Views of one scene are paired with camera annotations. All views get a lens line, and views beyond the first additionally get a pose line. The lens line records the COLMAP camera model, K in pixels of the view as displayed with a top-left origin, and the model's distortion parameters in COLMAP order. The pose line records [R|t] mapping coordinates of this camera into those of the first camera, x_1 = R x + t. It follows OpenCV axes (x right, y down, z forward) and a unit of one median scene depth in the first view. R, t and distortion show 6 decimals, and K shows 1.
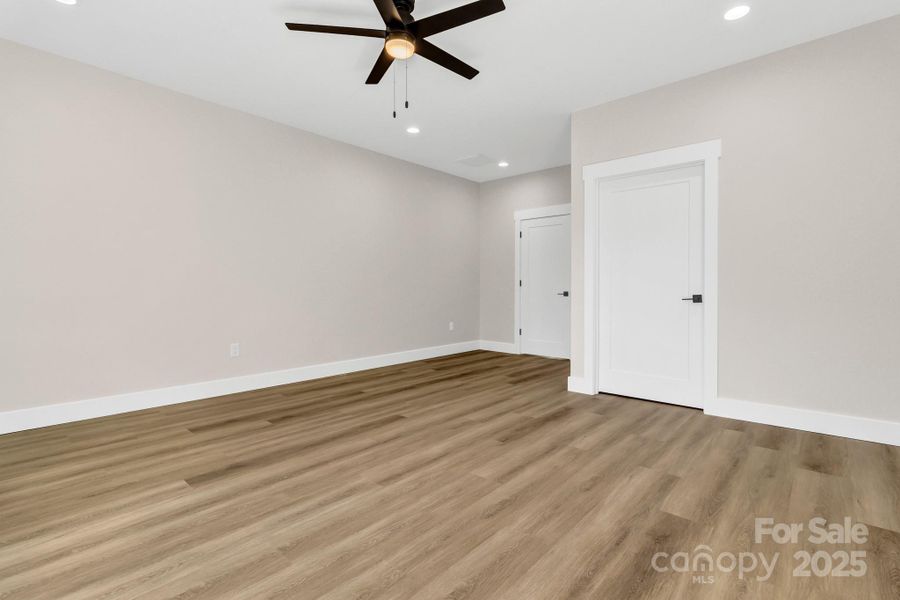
lens RADIAL K [[426.9, 0, 453.4], [0, 426.9, 285.2], [0, 0, 1]] dist [-0.000232, 0.000002]
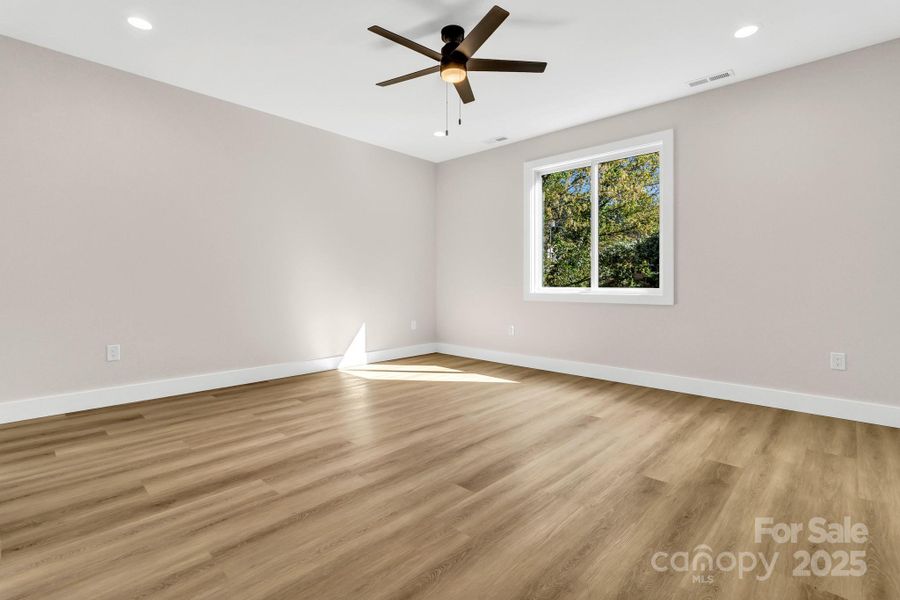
lens RADIAL K [[426.9, 0, 453.4], [0, 426.9, 285.2], [0, 0, 1]] dist [-0.000232, 0.000002]
pose [[-0.999640, -0.001870, 0.026752, -0.150783], [-0.001704, 0.999979, 0.006199, 0.007896], [-0.026763, 0.006151, -0.999623, 2.039406]]
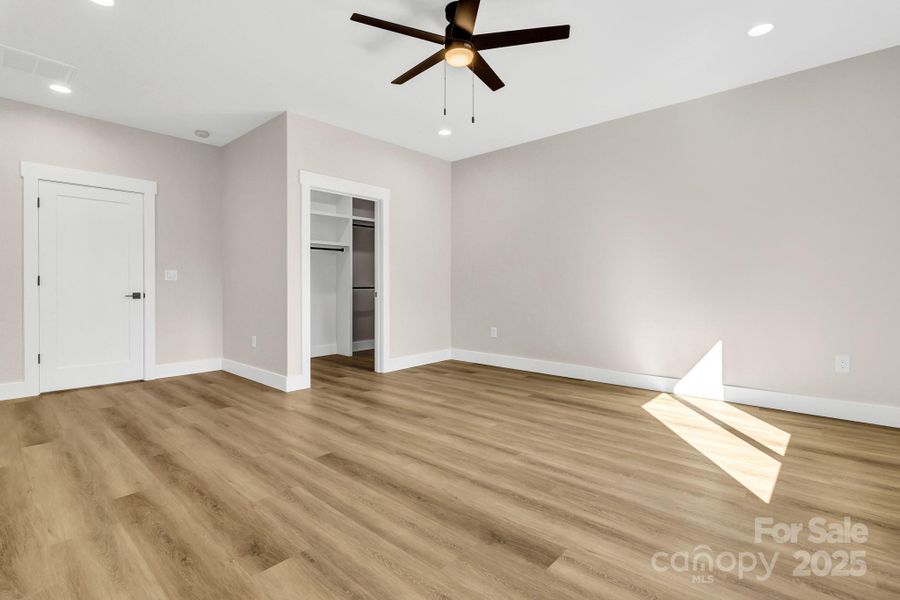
lens RADIAL K [[426.9, 0, 453.4], [0, 426.9, 285.2], [0, 0, 1]] dist [-0.000232, 0.000002]
pose [[0.002250, 0.004390, 0.999988, -1.101353], [-0.001598, 0.999989, -0.004386, 0.010528], [-0.999996, -0.001588, 0.002257, 0.967197]]
